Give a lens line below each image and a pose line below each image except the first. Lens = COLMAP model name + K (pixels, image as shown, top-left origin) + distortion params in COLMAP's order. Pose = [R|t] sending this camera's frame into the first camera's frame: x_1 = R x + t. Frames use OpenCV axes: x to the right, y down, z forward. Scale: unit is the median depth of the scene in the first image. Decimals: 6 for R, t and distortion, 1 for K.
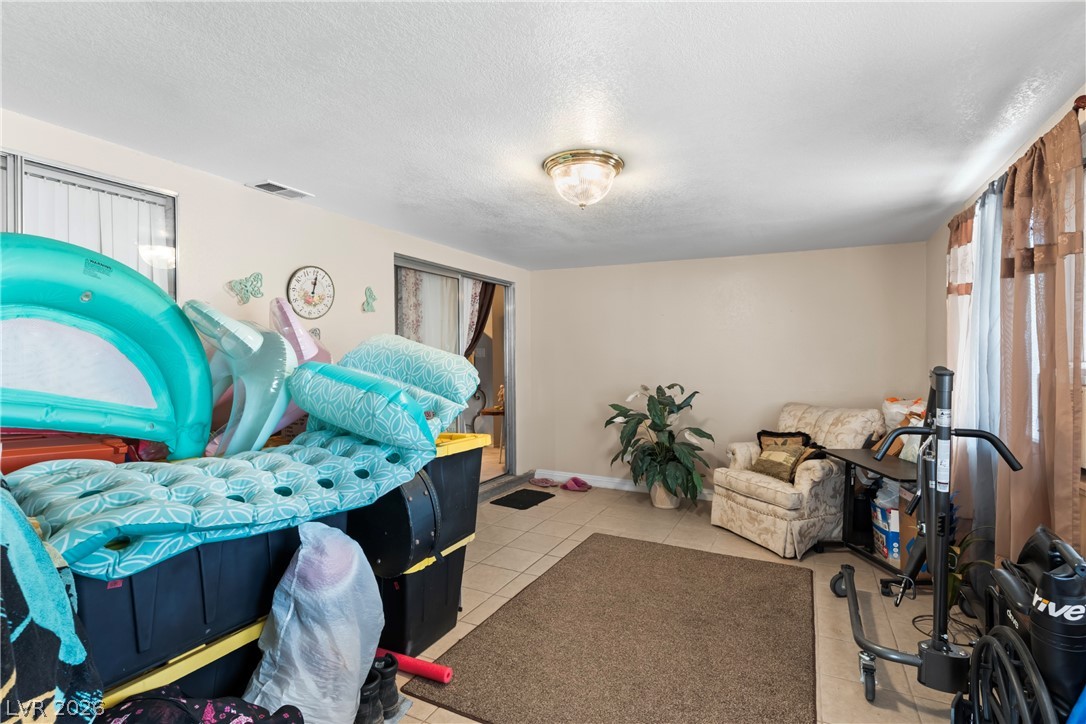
lens RADIAL K [[513.0, 0, 543.7], [0, 513.0, 359.1], [0, 0, 1]] dist [0.000749, 0.001358]
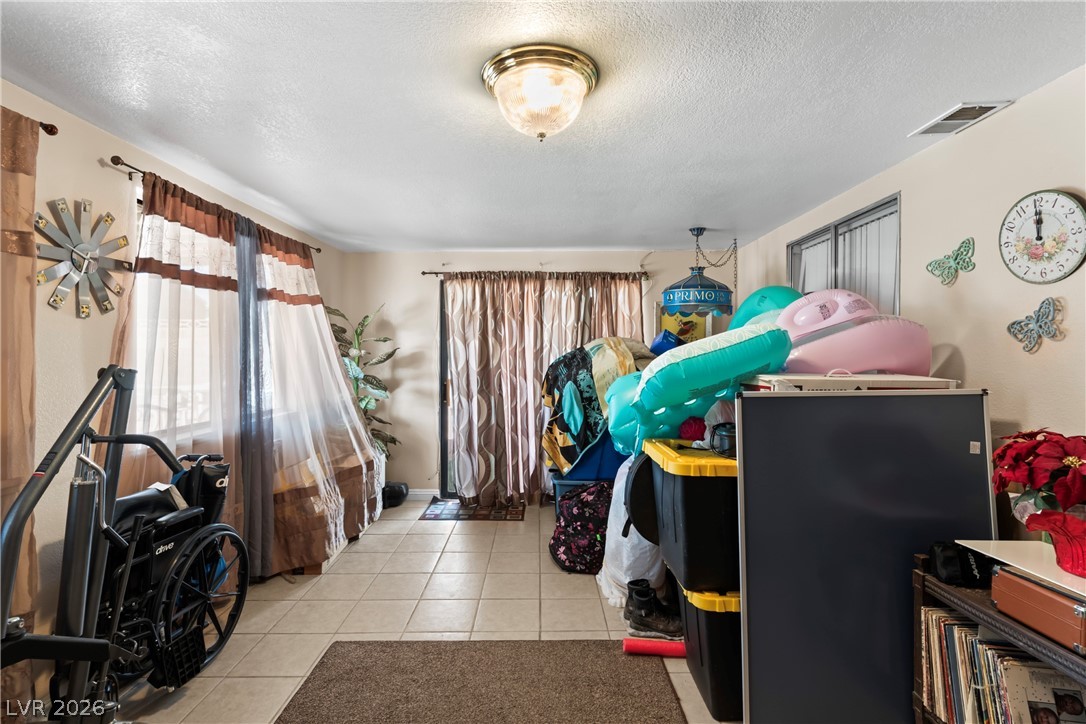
lens RADIAL K [[513.0, 0, 543.7], [0, 513.0, 359.1], [0, 0, 1]] dist [0.000749, 0.001358]
pose [[-0.887340, 0.003721, -0.461100, 0.319139], [0.000505, 0.999975, 0.007099, 0.002459], [0.461115, 0.006066, -0.887320, 1.289998]]
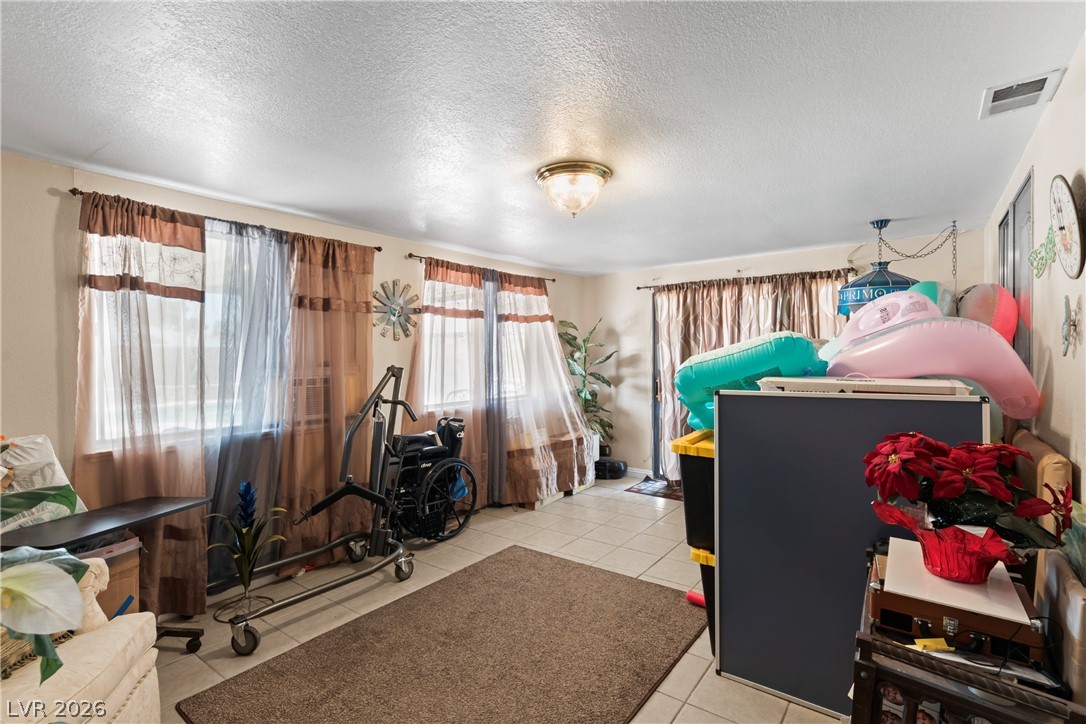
lens RADIAL K [[513.0, 0, 543.7], [0, 513.0, 359.1], [0, 0, 1]] dist [0.000749, 0.001358]
pose [[-0.987529, 0.006123, 0.157317, -0.024139], [0.007444, 0.999942, 0.007805, -0.007235], [-0.157260, 0.008879, -0.987517, 1.632754]]
